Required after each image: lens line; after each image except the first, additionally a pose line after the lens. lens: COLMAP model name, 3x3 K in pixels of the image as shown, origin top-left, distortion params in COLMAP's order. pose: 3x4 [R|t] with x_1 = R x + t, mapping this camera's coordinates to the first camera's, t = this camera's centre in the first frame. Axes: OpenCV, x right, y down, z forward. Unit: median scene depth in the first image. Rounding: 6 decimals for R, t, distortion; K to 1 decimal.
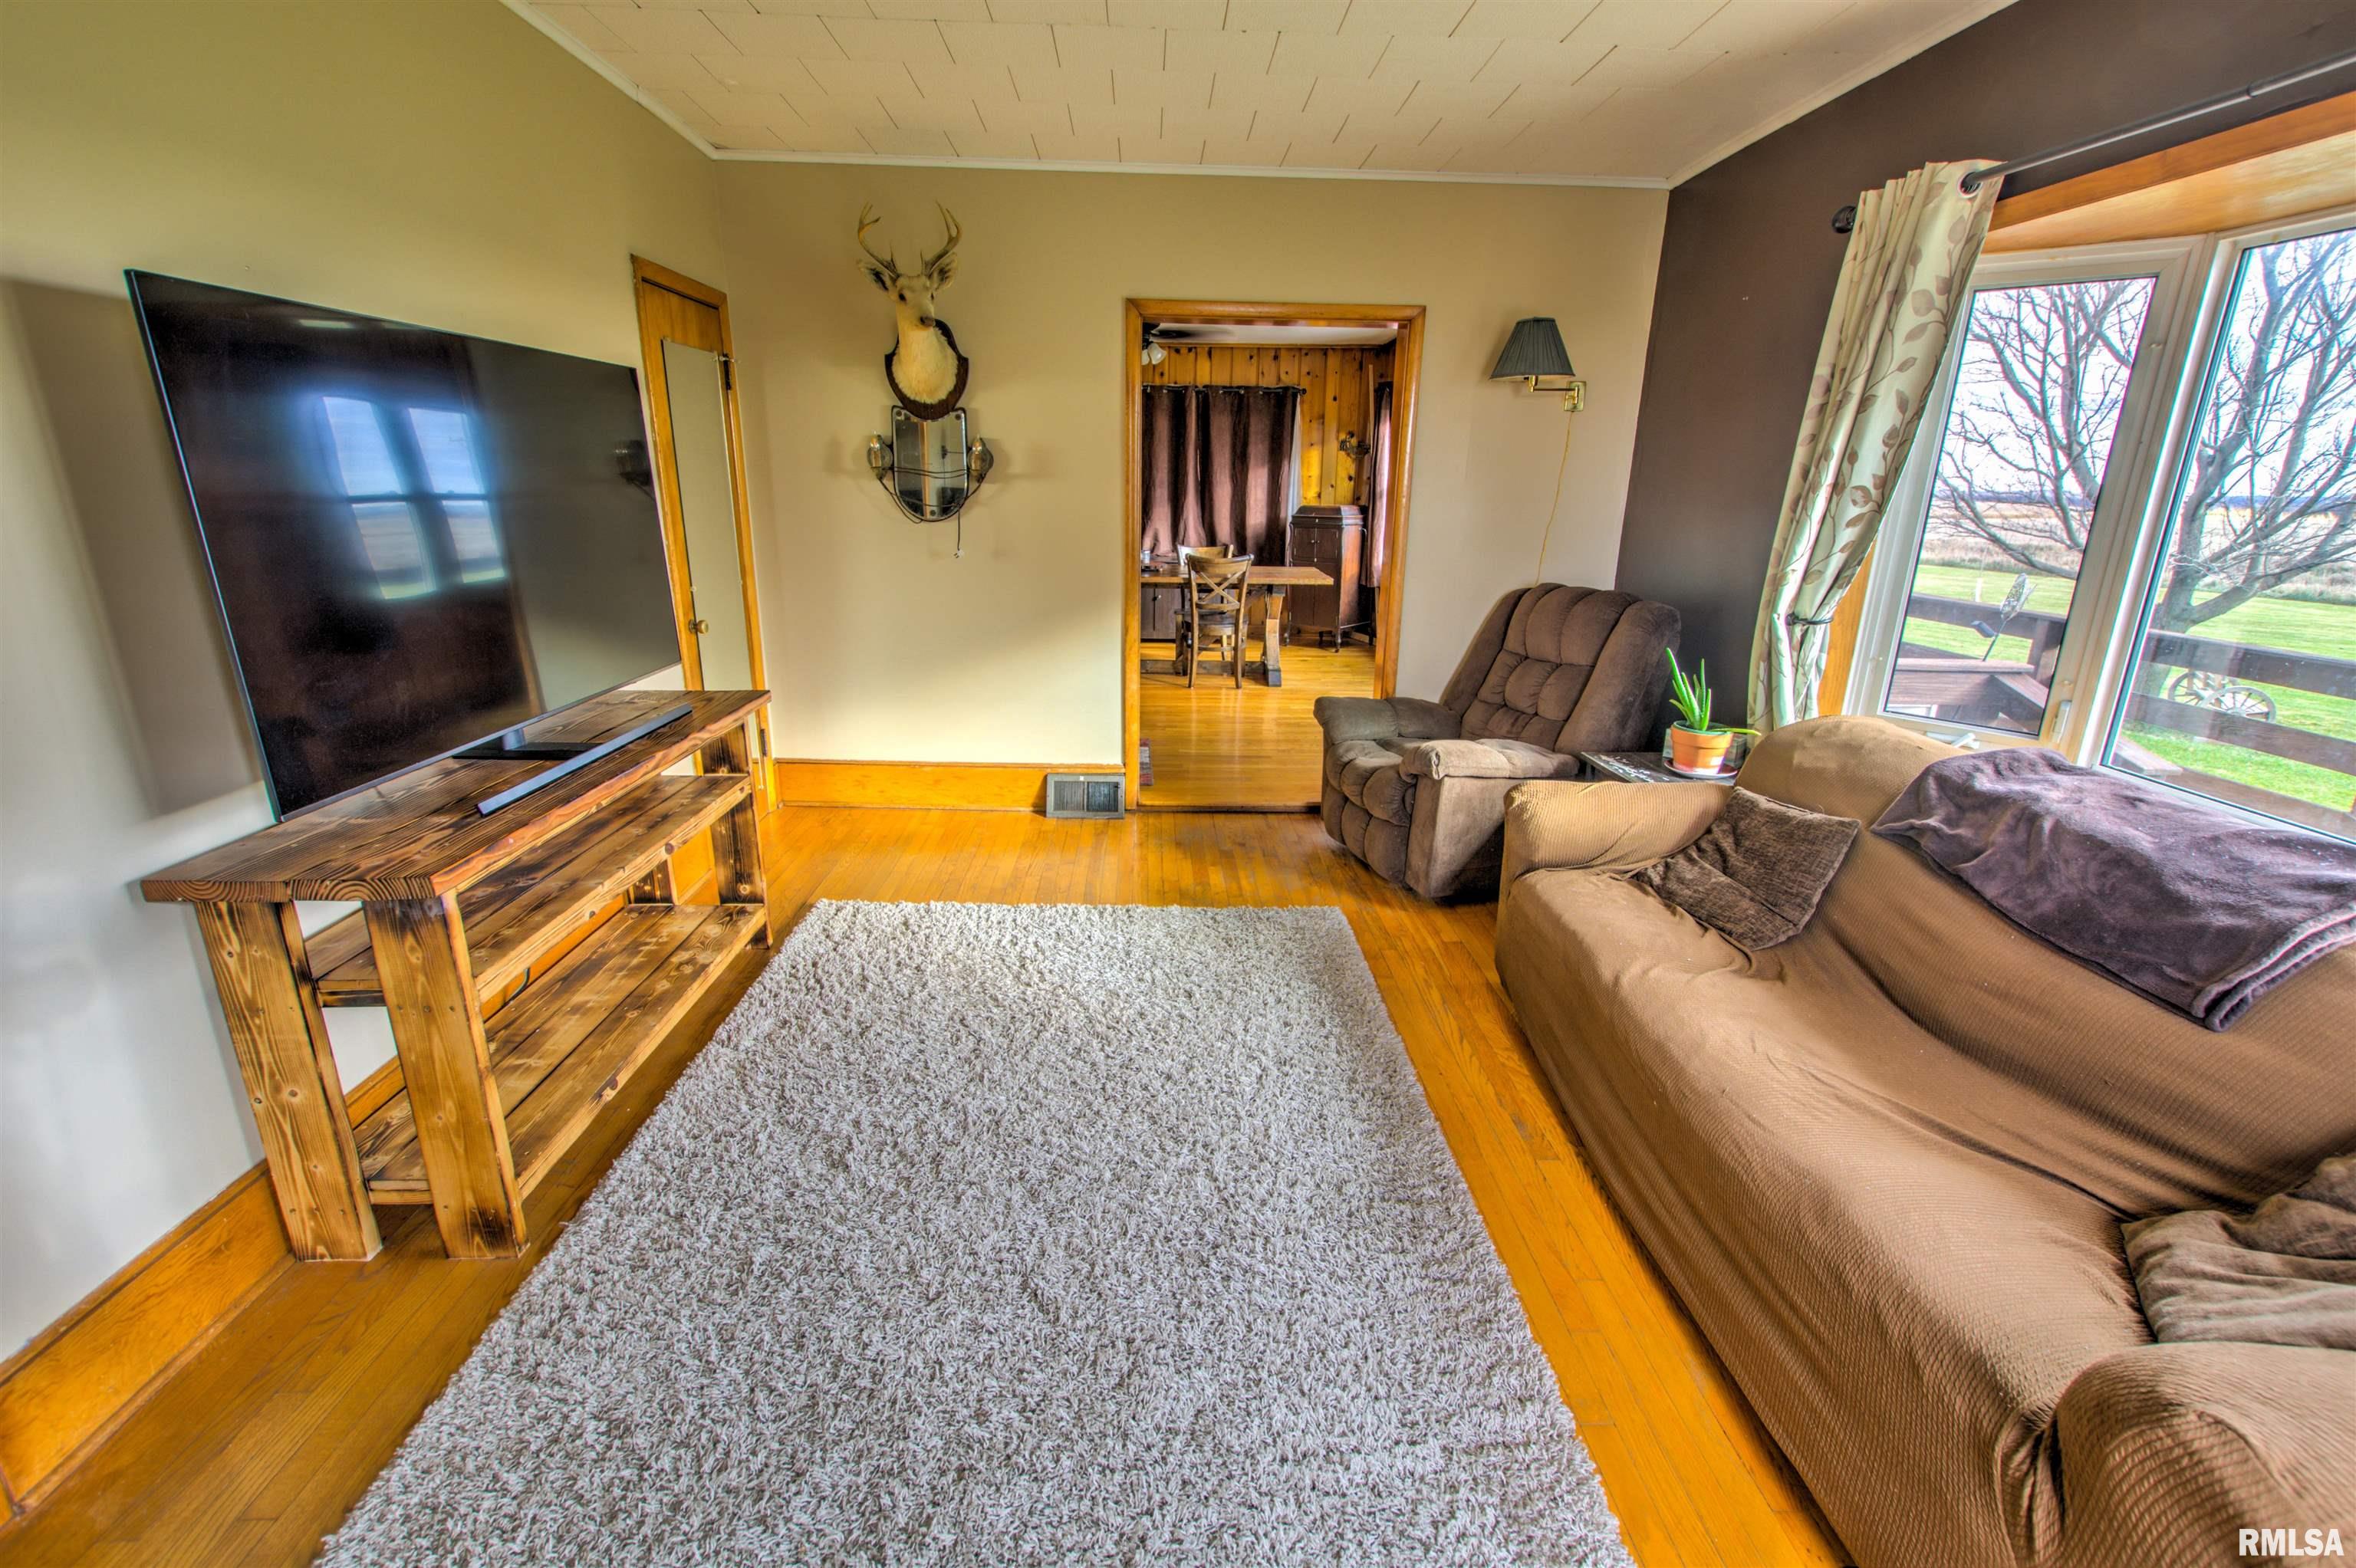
lens RADIAL K [[1020.8, 0, 1178.0], [0, 1020.8, 784.0], [0, 0, 1]] dist [-0.023934, -0.000089]
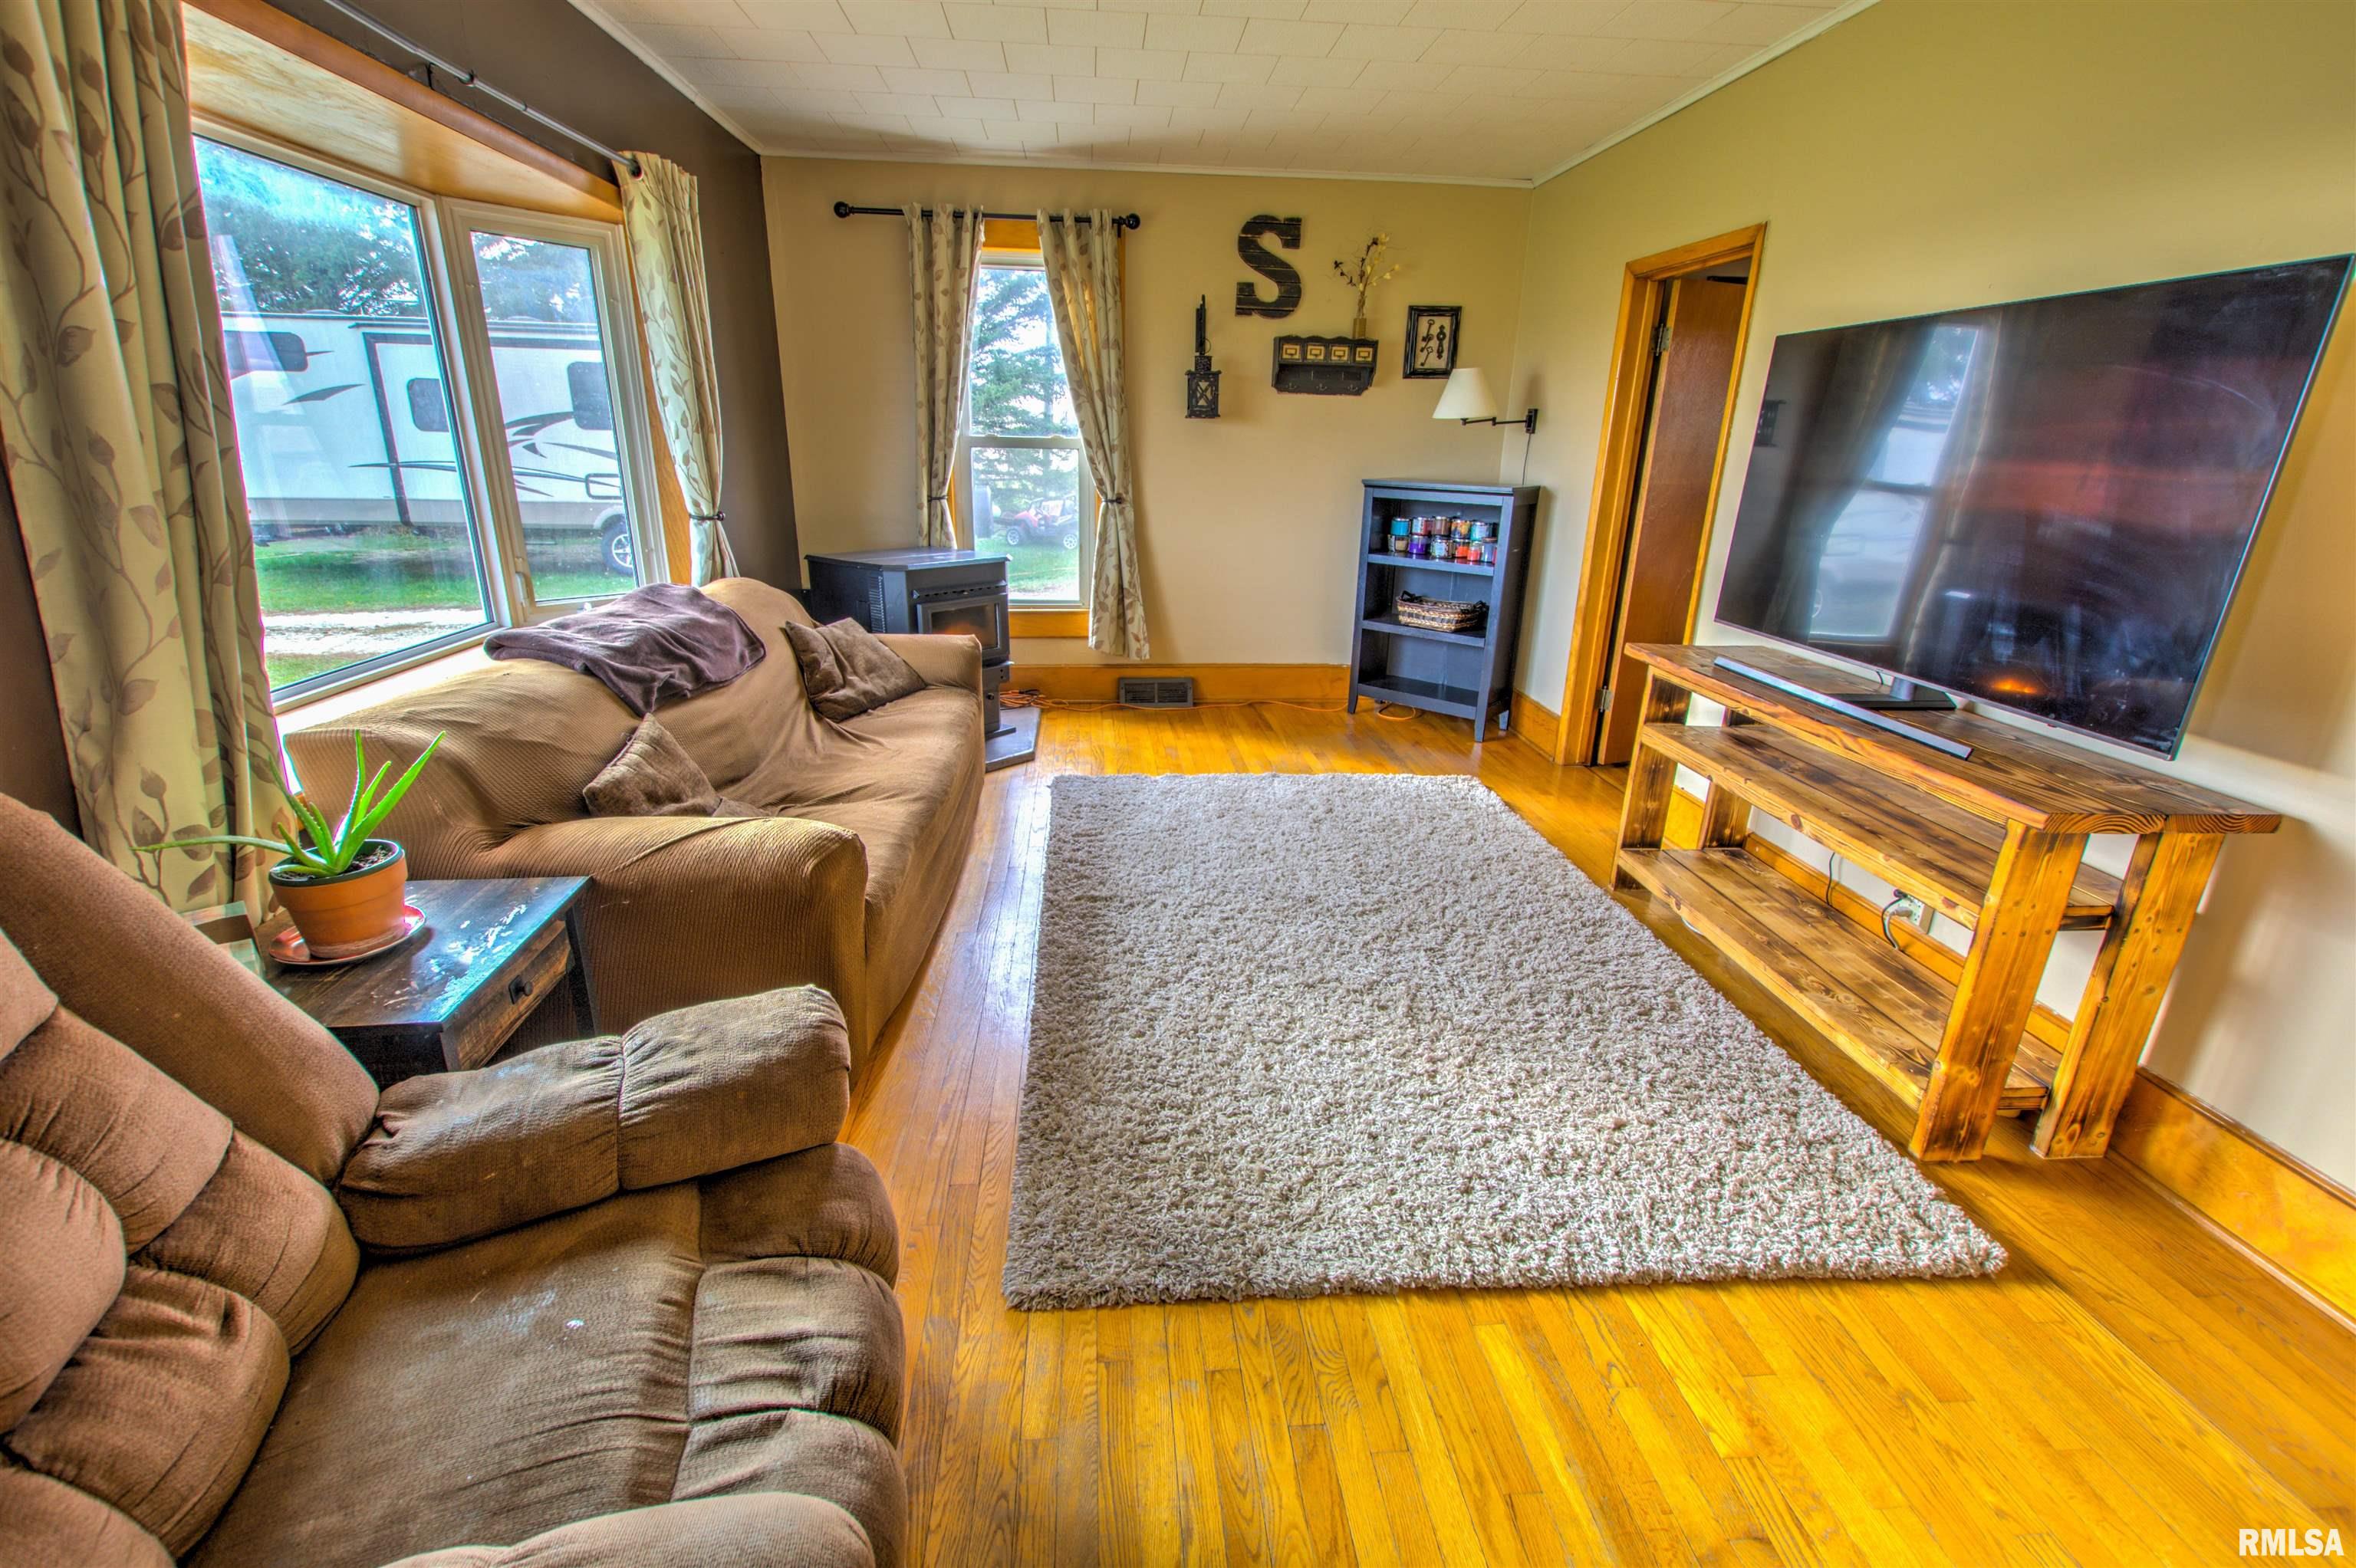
lens RADIAL K [[1016.6, 0, 1178.5], [0, 1016.6, 778.4], [0, 0, 1]] dist [0.003656, 0.000015]
pose [[-0.998251, -0.019585, -0.055782, 0.142503], [-0.048358, 0.813290, 0.579846, -0.495403], [0.034011, 0.581529, -0.812815, 1.707515]]
